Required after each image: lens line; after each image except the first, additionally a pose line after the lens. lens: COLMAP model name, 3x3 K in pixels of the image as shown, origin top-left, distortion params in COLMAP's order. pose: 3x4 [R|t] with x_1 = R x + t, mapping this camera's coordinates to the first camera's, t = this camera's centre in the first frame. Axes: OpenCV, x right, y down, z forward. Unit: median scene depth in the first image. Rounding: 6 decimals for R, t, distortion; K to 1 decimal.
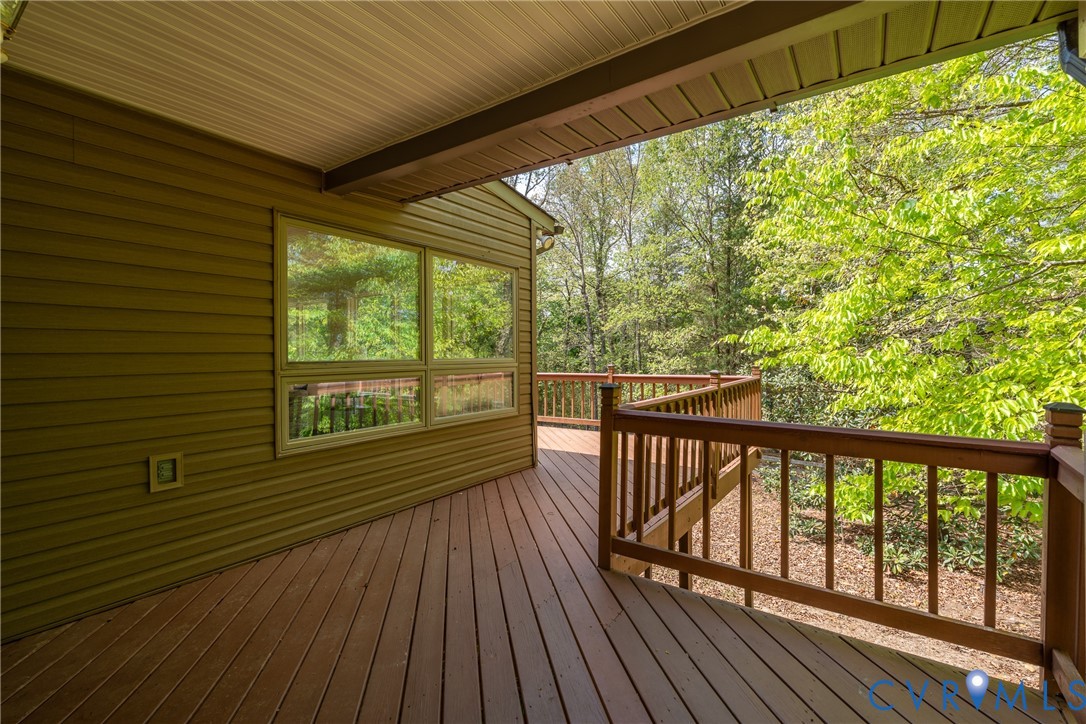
lens RADIAL K [[474.6, 0, 543.0], [0, 474.6, 362.0], [0, 0, 1]] dist [0.000362, 0.000109]
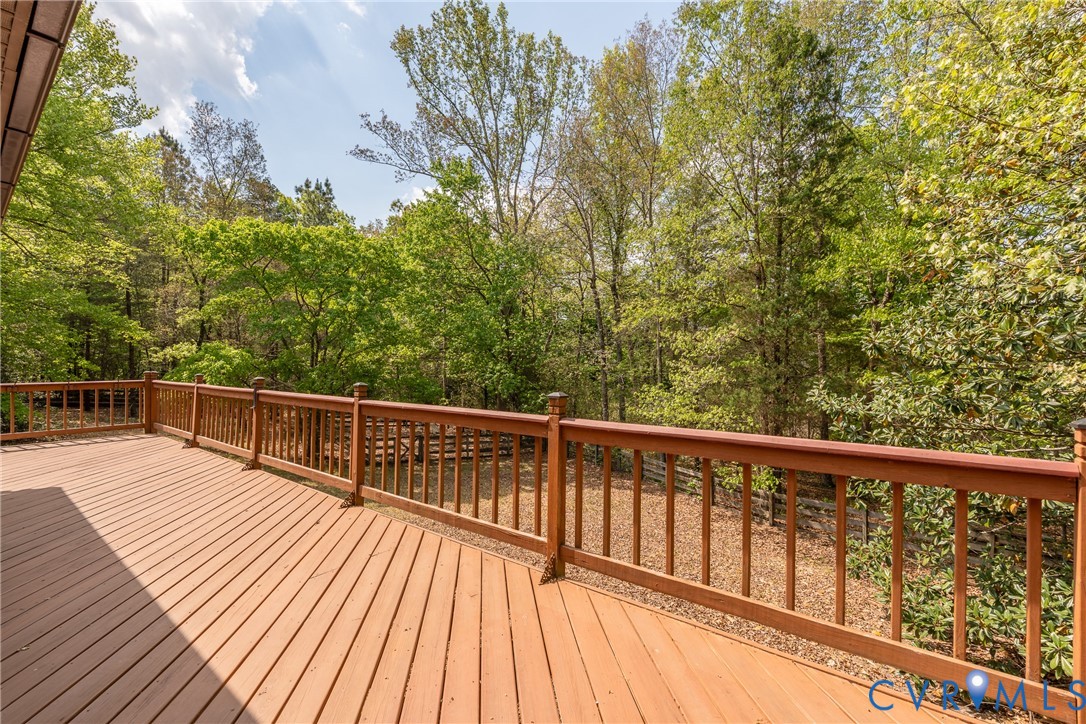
lens RADIAL K [[474.6, 0, 543.0], [0, 474.6, 362.0], [0, 0, 1]] dist [0.000362, 0.000109]
pose [[0.998689, 0.010970, -0.049997, 0.050651], [-0.011647, 0.999844, -0.013280, -0.004532], [0.049844, 0.013845, 0.998661, 0.209843]]
